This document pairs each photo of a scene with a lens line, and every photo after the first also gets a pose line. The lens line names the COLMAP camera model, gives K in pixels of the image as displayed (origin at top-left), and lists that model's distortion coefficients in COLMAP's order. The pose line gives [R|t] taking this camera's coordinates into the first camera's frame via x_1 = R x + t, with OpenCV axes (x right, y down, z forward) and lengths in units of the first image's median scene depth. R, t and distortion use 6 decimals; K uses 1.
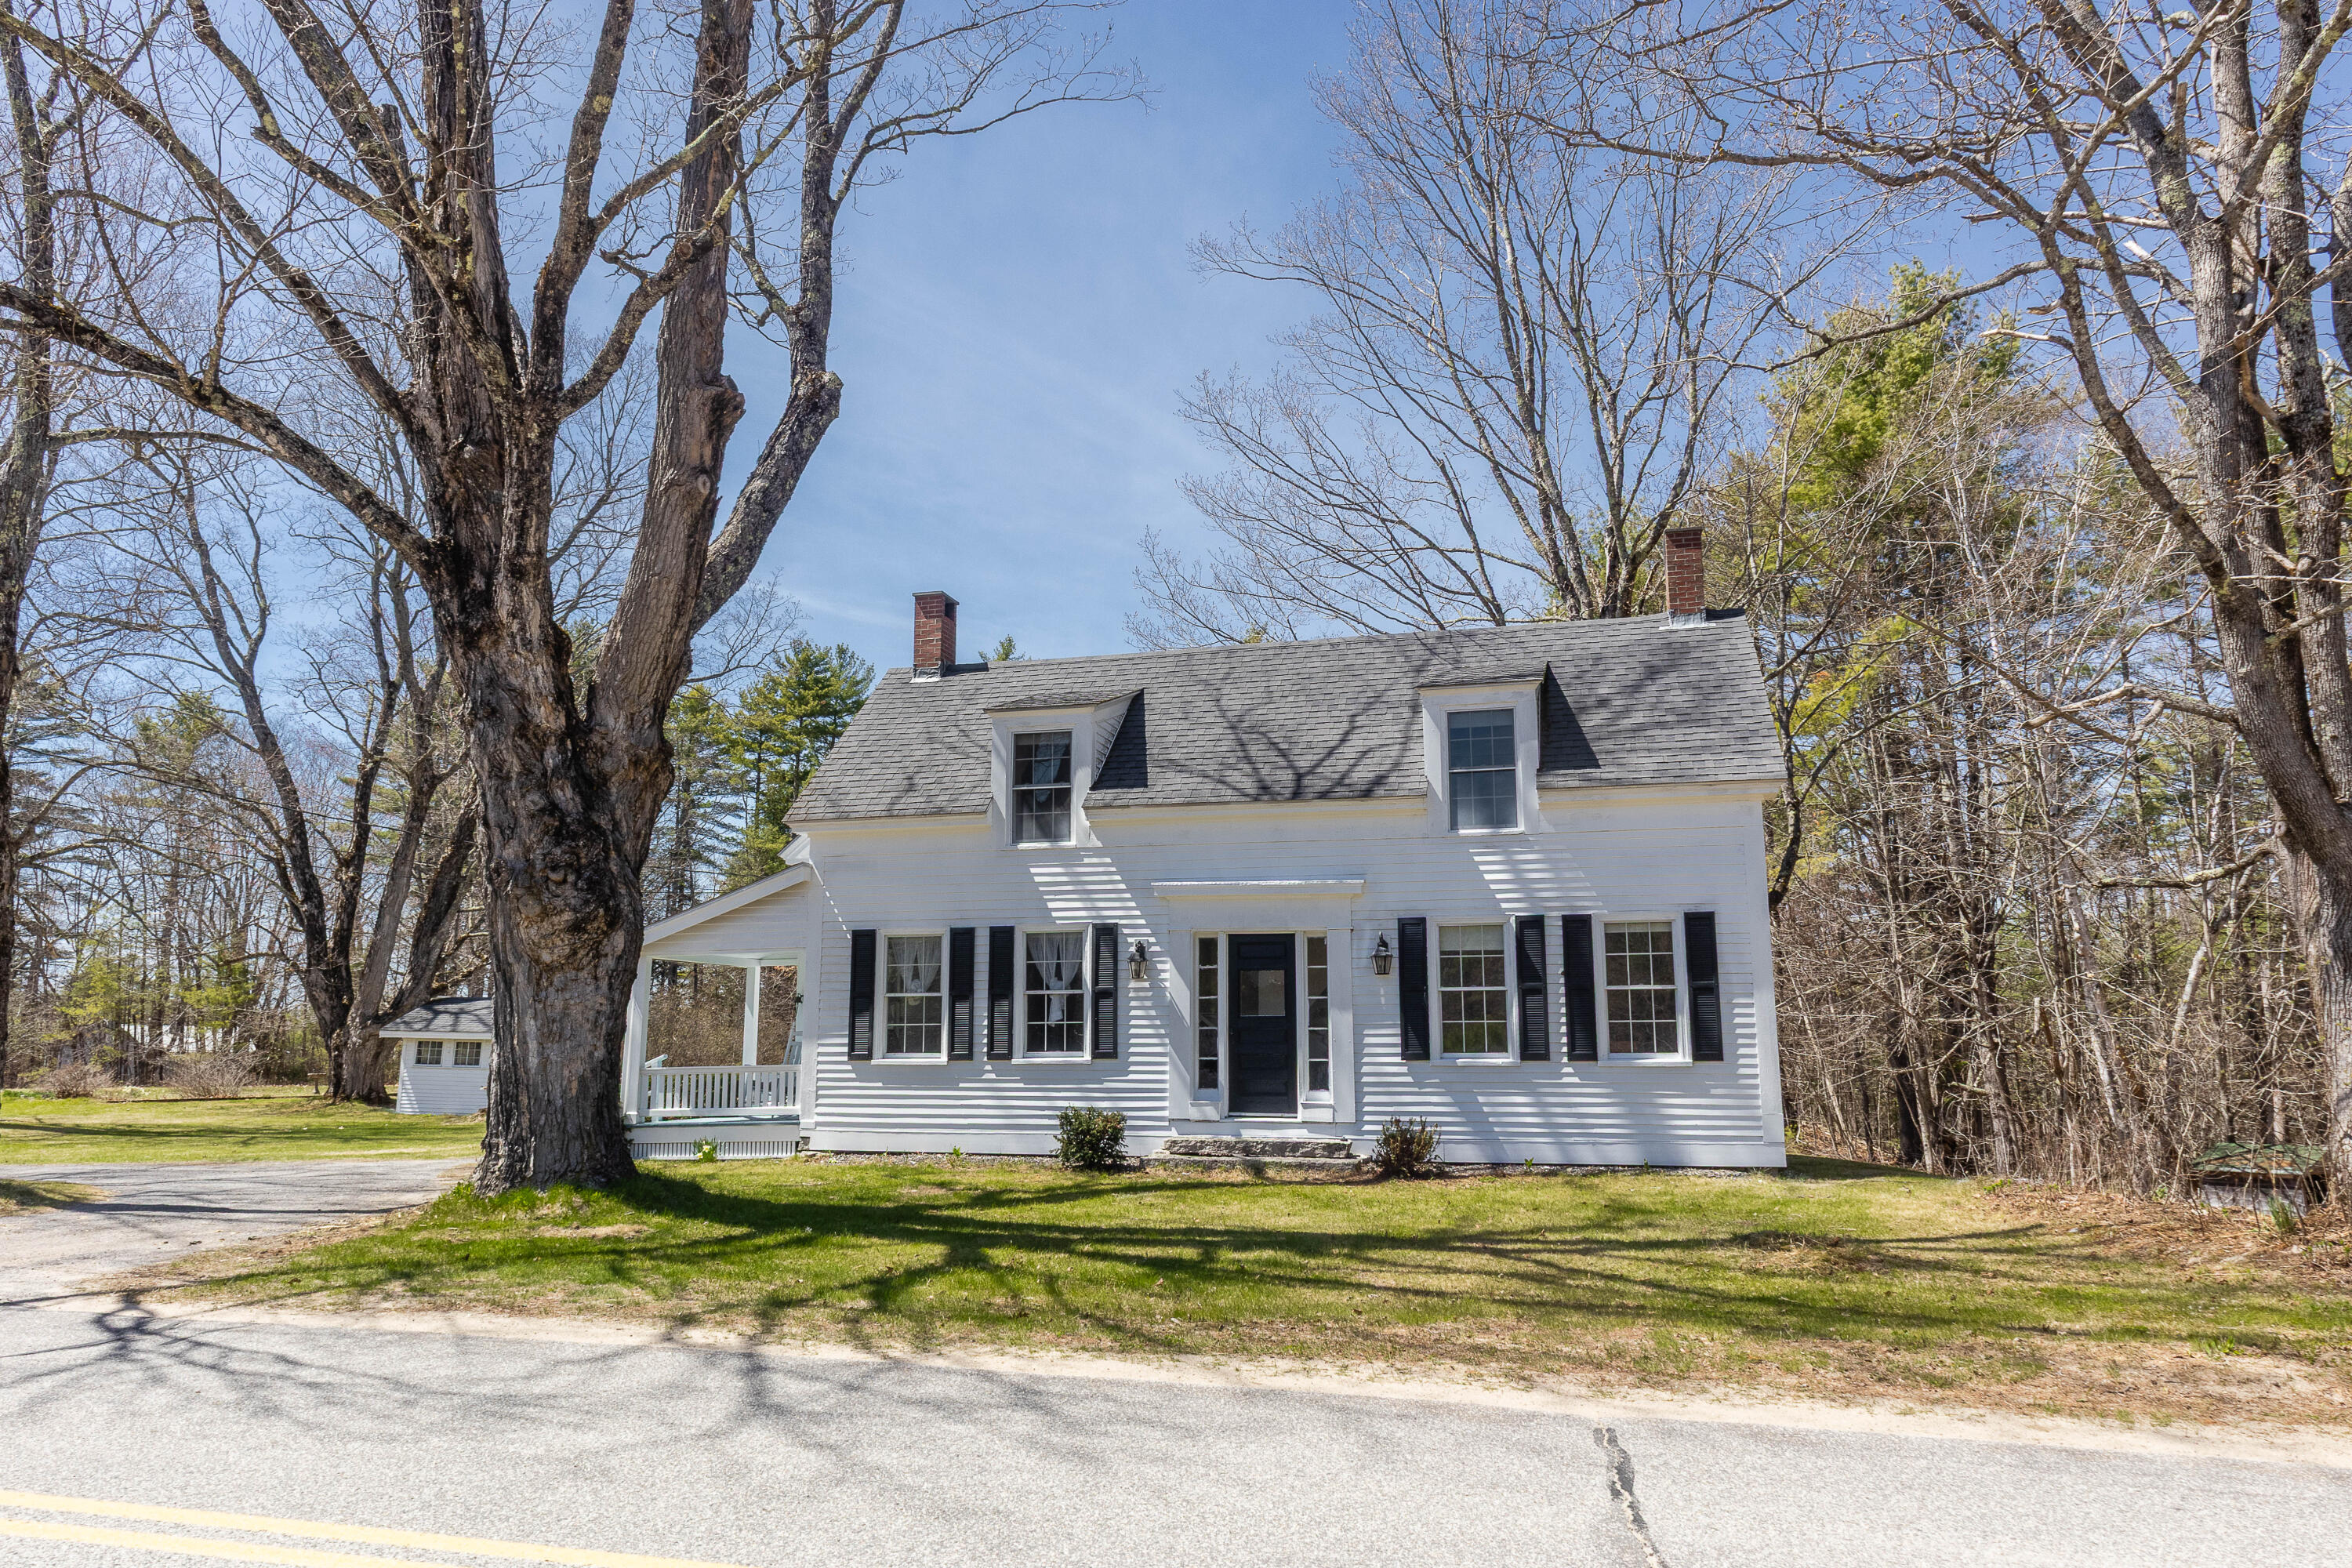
lens RADIAL K [[1601.2, 0, 1180.4], [0, 1601.2, 789.4], [0, 0, 1]] dist [-0.000446, -0.000716]
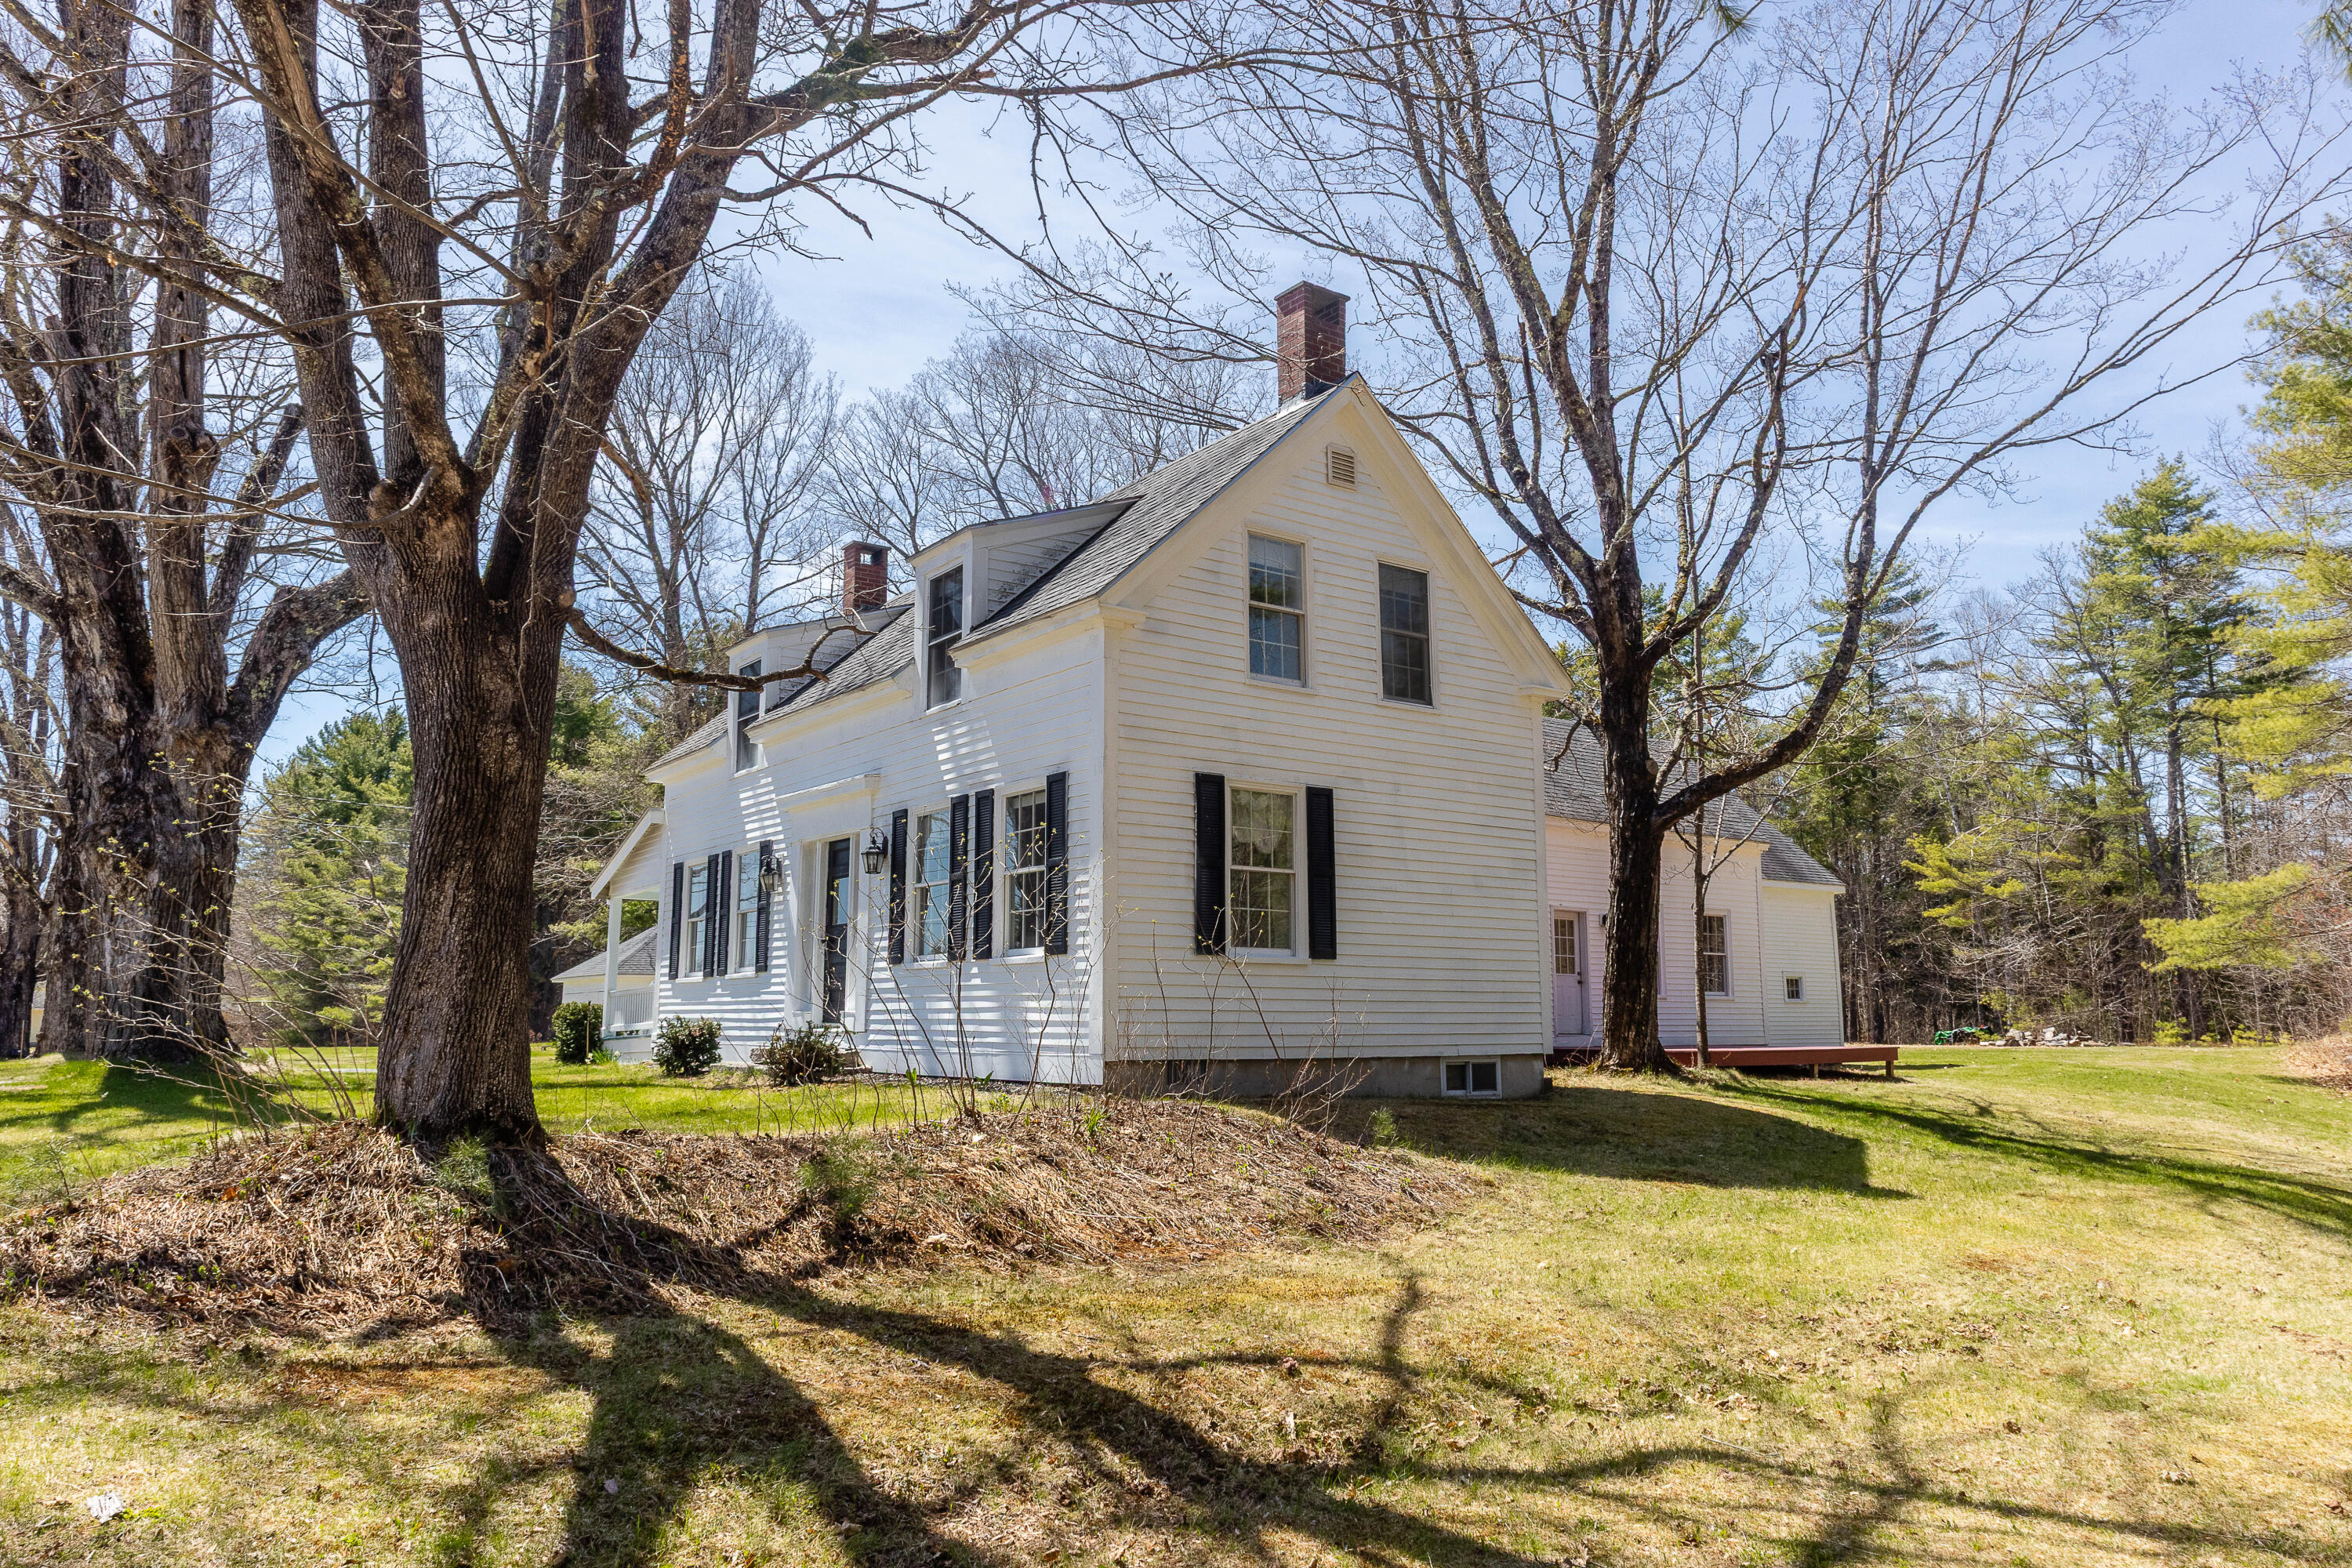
lens RADIAL K [[1622.5, 0, 1173.7], [0, 1622.5, 796.2], [0, 0, 1]] dist [-0.001274, 0.001815]
pose [[0.769925, -0.088640, -0.631948, 0.850758], [0.105523, 0.994357, -0.010910, 0.098467], [0.629349, -0.058285, 0.774934, 0.377566]]
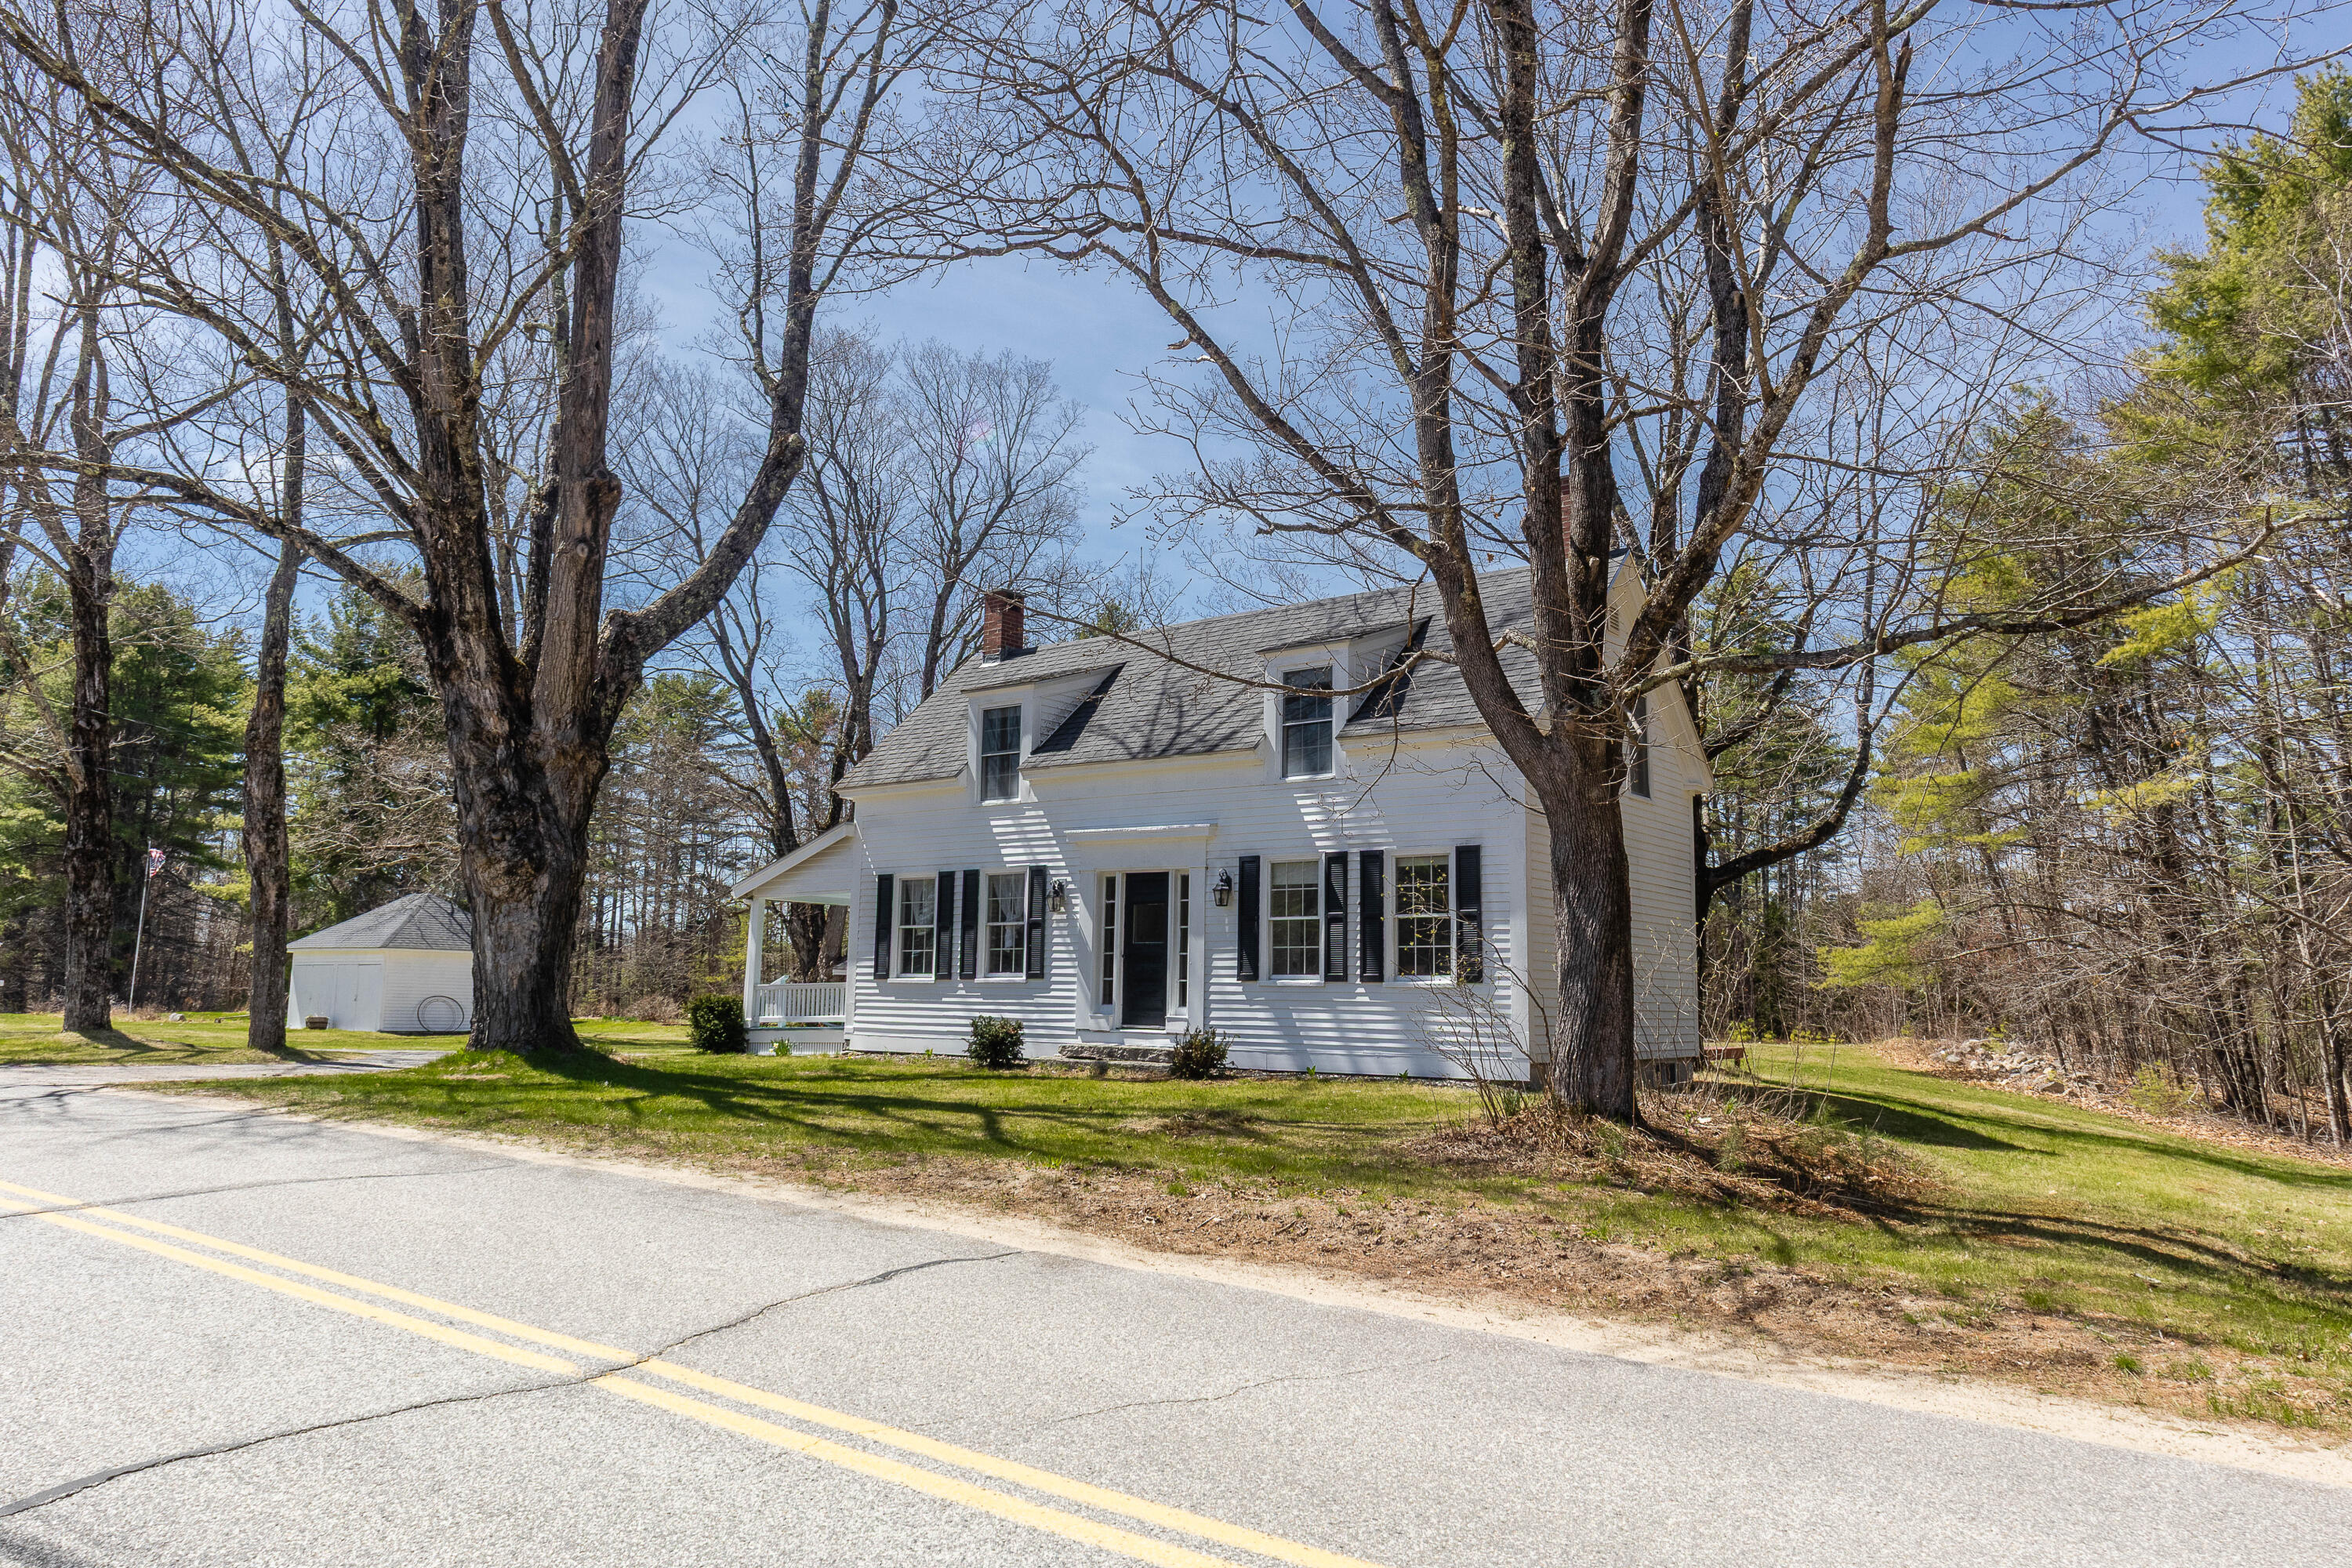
lens RADIAL K [[1622.5, 0, 1173.7], [0, 1622.5, 796.2], [0, 0, 1]] dist [-0.001274, 0.001815]
pose [[0.923494, -0.032287, -0.382251, 0.533685], [0.044735, 0.998717, 0.023720, 0.008093], [0.380994, -0.039006, 0.923754, -0.079373]]
